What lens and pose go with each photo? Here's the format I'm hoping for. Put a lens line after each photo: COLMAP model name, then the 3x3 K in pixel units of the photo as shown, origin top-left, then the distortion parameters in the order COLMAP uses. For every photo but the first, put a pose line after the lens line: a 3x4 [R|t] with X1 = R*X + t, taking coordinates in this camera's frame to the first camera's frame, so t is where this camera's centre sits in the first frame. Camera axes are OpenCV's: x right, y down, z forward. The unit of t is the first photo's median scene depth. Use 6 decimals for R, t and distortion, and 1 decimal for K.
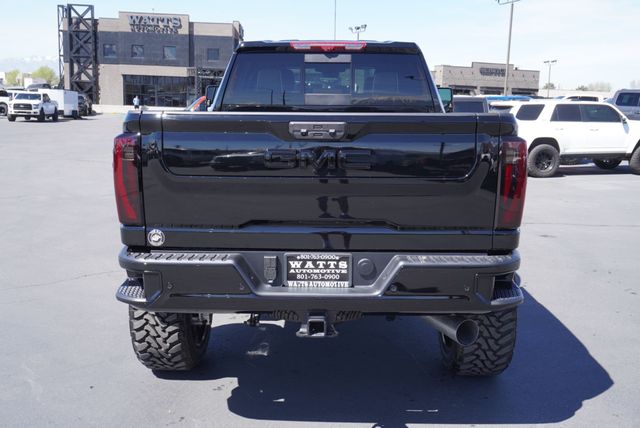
lens RADIAL K [[645.6, 0, 320.0], [0, 645.6, 214.0], [0, 0, 1]] dist [0.010100, 0.018161]
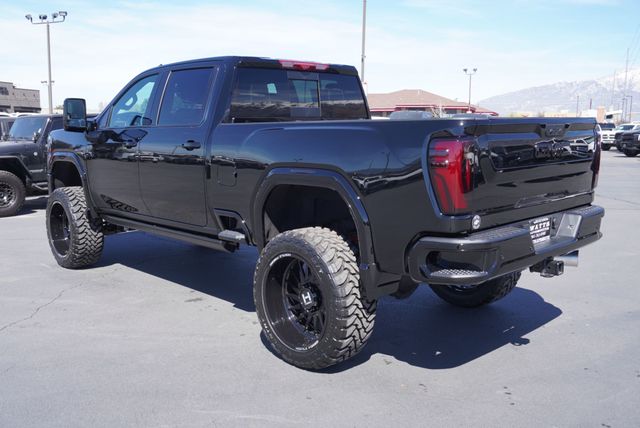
lens RADIAL K [[606.4, 0, 320.0], [0, 606.4, 214.0], [0, 0, 1]] dist [-0.009737, -0.002365]
pose [[0.709942, -0.118206, 0.694269, -0.134424], [0.130392, 0.990832, 0.035363, -0.006128], [-0.692084, 0.065422, 0.718846, 0.041443]]
